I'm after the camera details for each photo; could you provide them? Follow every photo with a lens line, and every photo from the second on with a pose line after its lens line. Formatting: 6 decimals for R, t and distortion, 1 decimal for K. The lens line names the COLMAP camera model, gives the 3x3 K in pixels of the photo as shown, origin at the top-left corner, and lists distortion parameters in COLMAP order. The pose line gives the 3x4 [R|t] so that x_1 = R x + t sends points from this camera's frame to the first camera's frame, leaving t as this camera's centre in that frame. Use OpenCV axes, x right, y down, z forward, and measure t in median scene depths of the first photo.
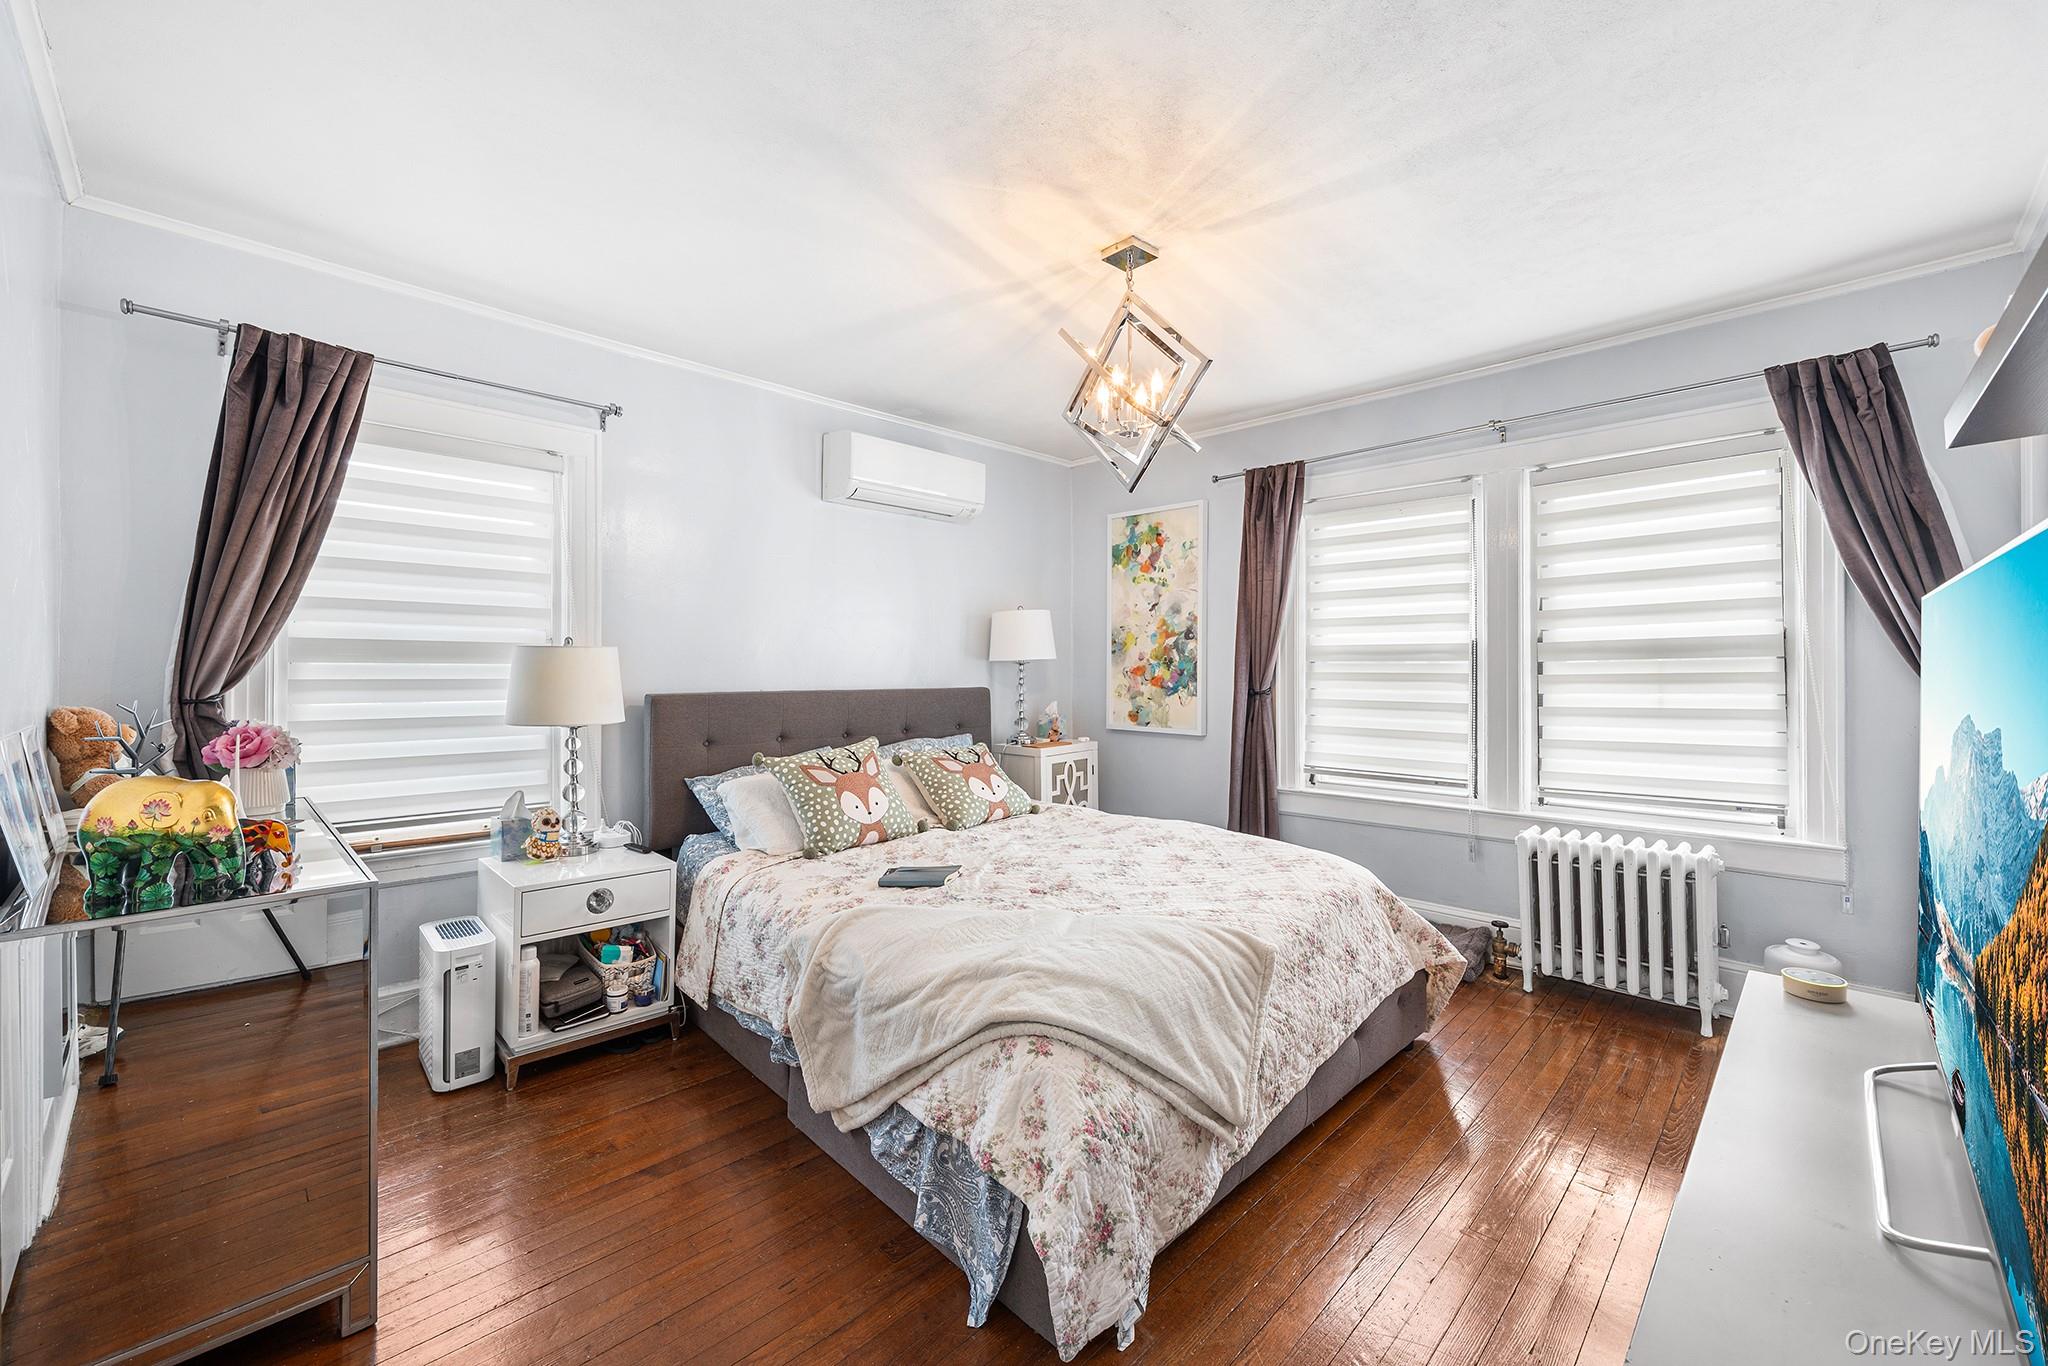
lens RADIAL K [[810.9, 0, 1010.0], [0, 810.9, 676.5], [0, 0, 1]] dist [-0.003109, 0.000167]
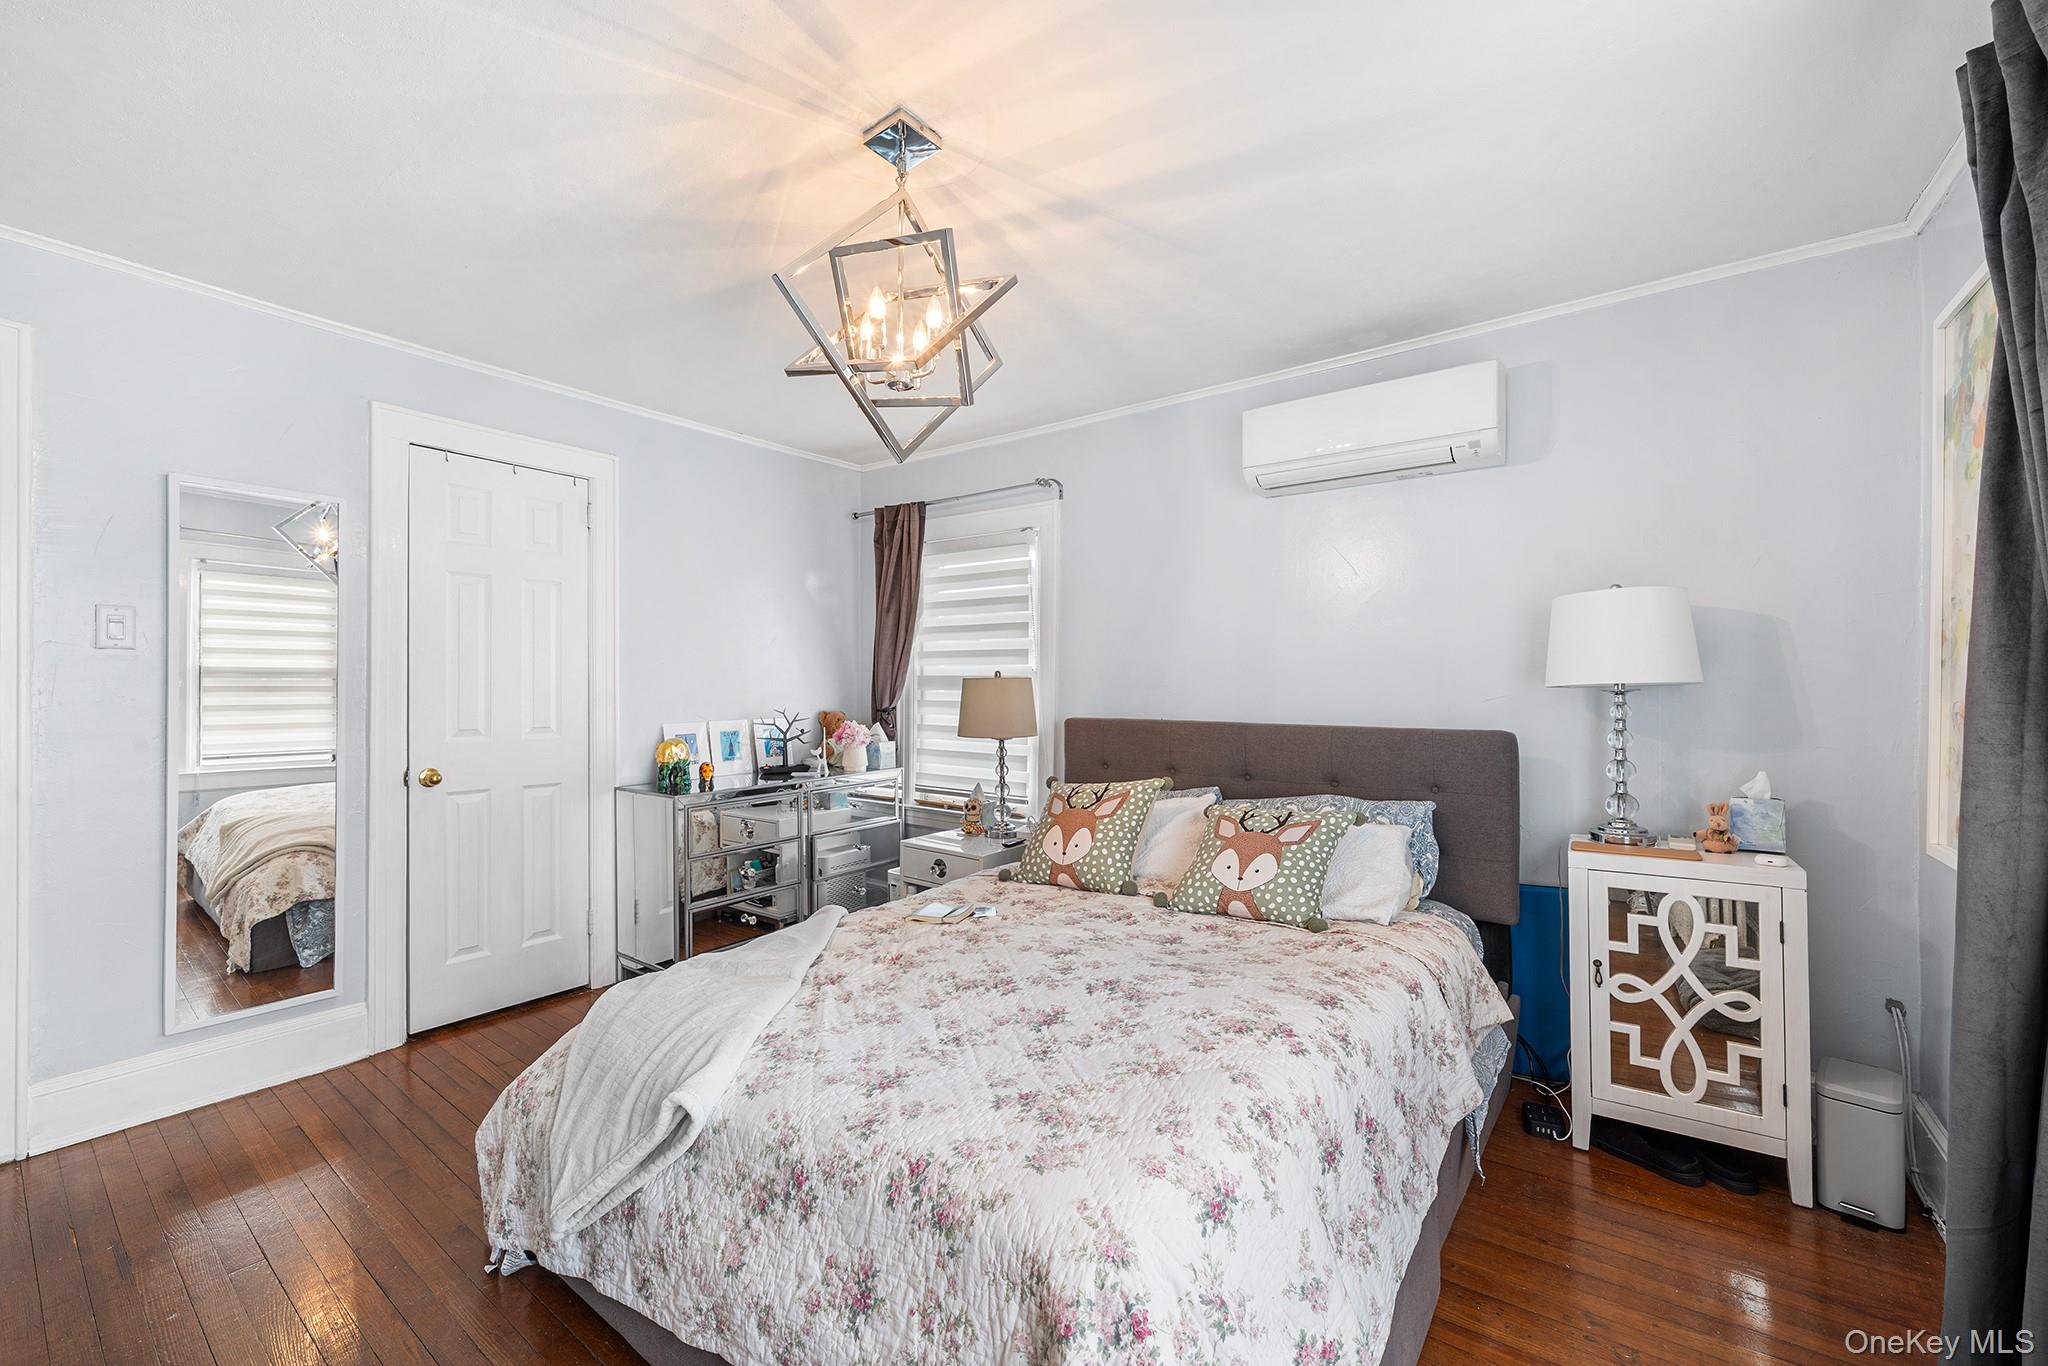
lens RADIAL K [[810.9, 0, 1010.2], [0, 810.9, 680.6], [0, 0, 1]] dist [-0.003109, 0.000167]
pose [[0.159406, -0.016816, -0.987070, 0.553743], [-0.020701, 0.999578, -0.020373, -0.004208], [0.986996, 0.023681, 0.158991, 0.609905]]
